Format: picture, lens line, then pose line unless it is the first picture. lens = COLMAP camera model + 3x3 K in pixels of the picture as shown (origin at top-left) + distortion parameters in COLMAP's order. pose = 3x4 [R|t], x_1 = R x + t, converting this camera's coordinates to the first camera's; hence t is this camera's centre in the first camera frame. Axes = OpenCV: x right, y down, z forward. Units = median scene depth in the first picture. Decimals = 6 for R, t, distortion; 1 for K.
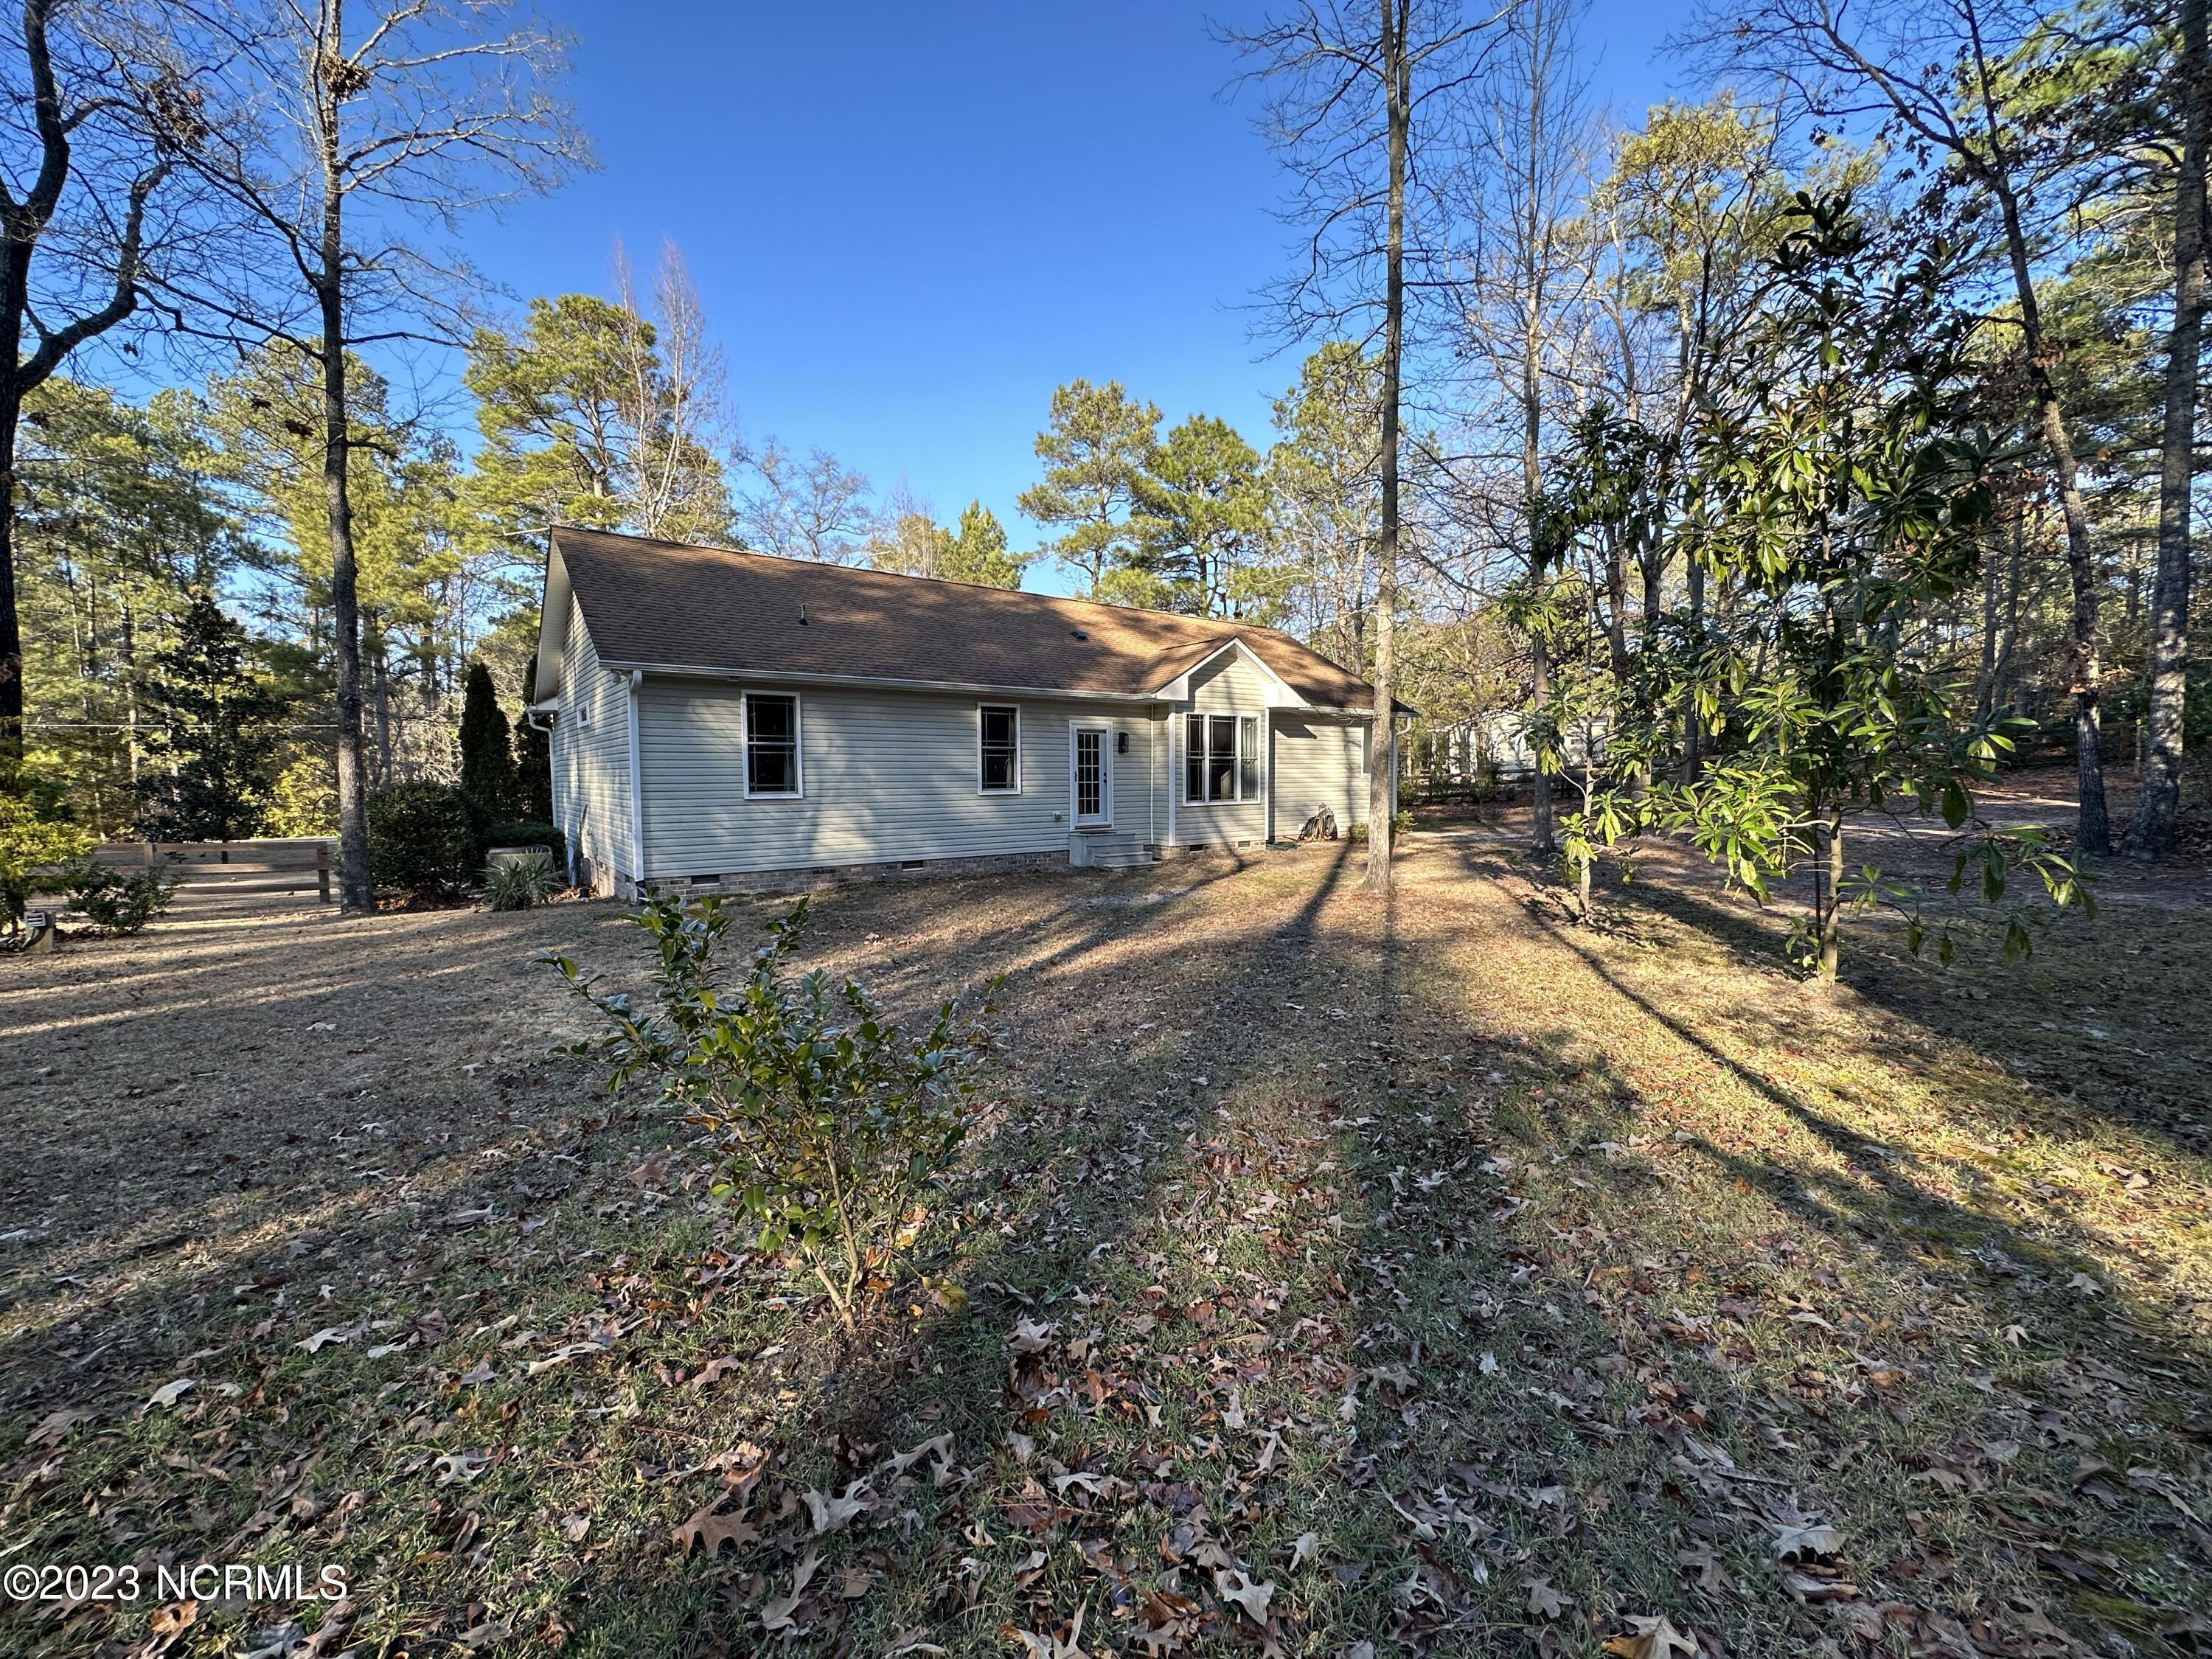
lens RADIAL K [[895.6, 0, 1097.1], [0, 895.6, 825.1], [0, 0, 1]] dist [0.002370, -0.000266]
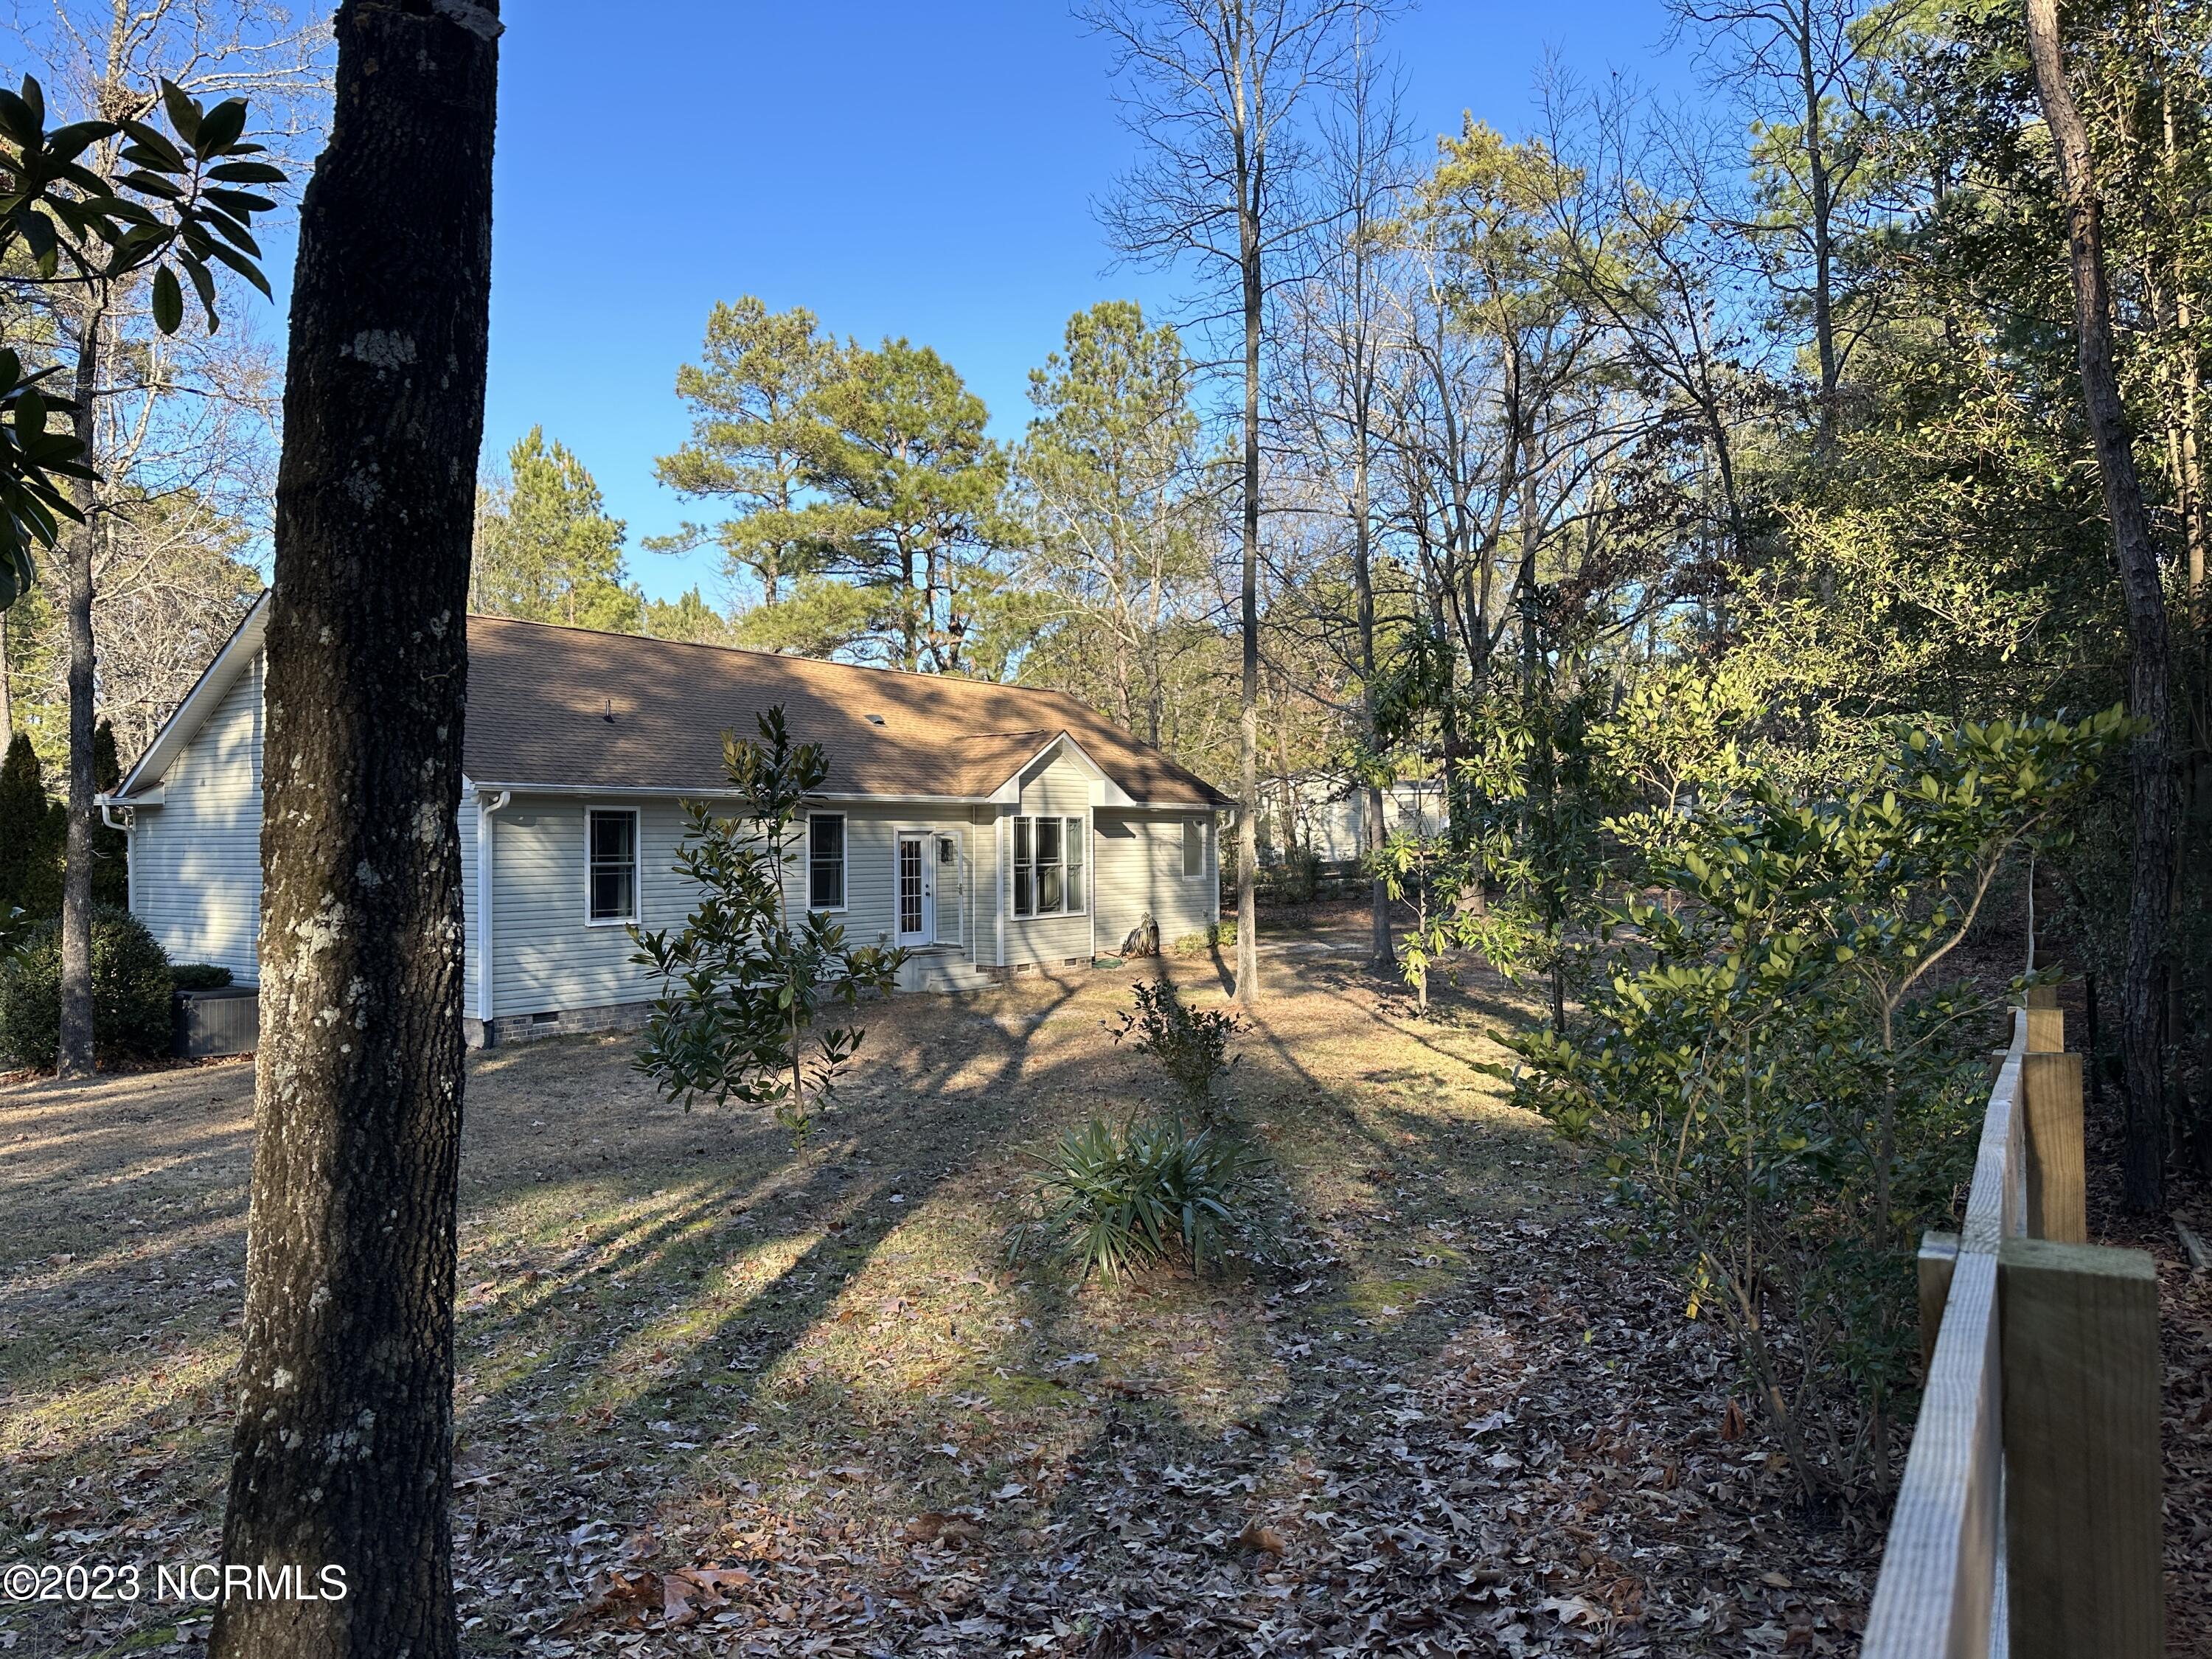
lens RADIAL K [[1534.4, 0, 1107.2], [0, 1534.4, 828.6], [0, 0, 1]] dist [0.006418, 0.000409]
pose [[0.955935, 0.001351, 0.293576, -0.259094], [0.018656, 0.997689, -0.065340, -0.012244], [-0.292986, 0.067938, 0.953700, -0.476803]]
